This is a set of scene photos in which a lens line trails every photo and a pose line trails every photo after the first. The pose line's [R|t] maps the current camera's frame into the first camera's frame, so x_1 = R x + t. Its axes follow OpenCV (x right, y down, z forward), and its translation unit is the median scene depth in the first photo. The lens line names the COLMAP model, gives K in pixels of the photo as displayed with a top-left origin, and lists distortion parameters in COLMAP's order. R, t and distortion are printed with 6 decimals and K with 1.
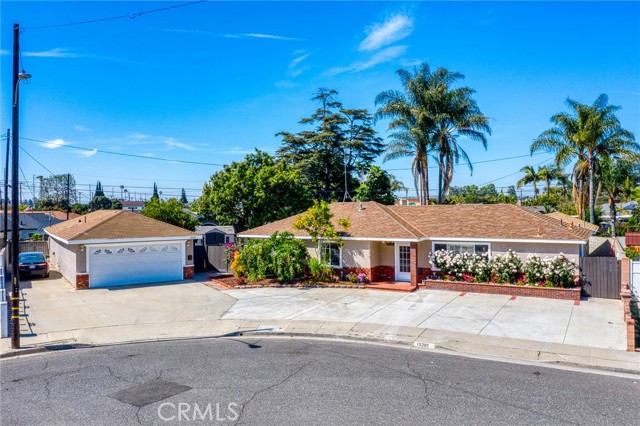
lens RADIAL K [[517.7, 0, 323.6], [0, 517.7, 203.5], [0, 0, 1]] dist [0.023213, -0.075369]
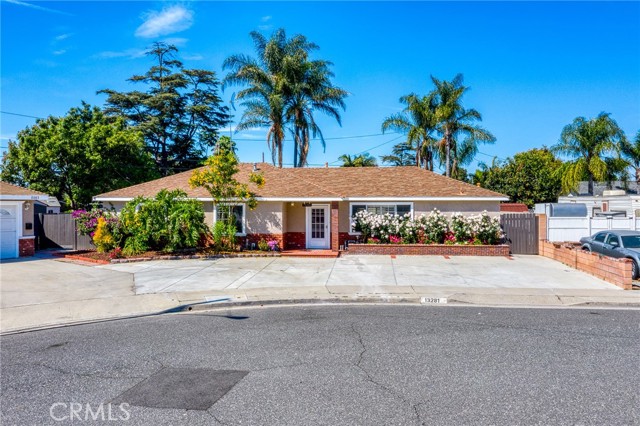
lens RADIAL K [[517.7, 0, 323.6], [0, 517.7, 203.5], [0, 0, 1]] dist [0.023213, -0.075369]
pose [[0.906237, 0.012592, 0.422582, -0.195009], [-0.011810, 0.999920, -0.004470, 0.073002], [-0.422605, -0.000940, 0.906313, 0.187358]]
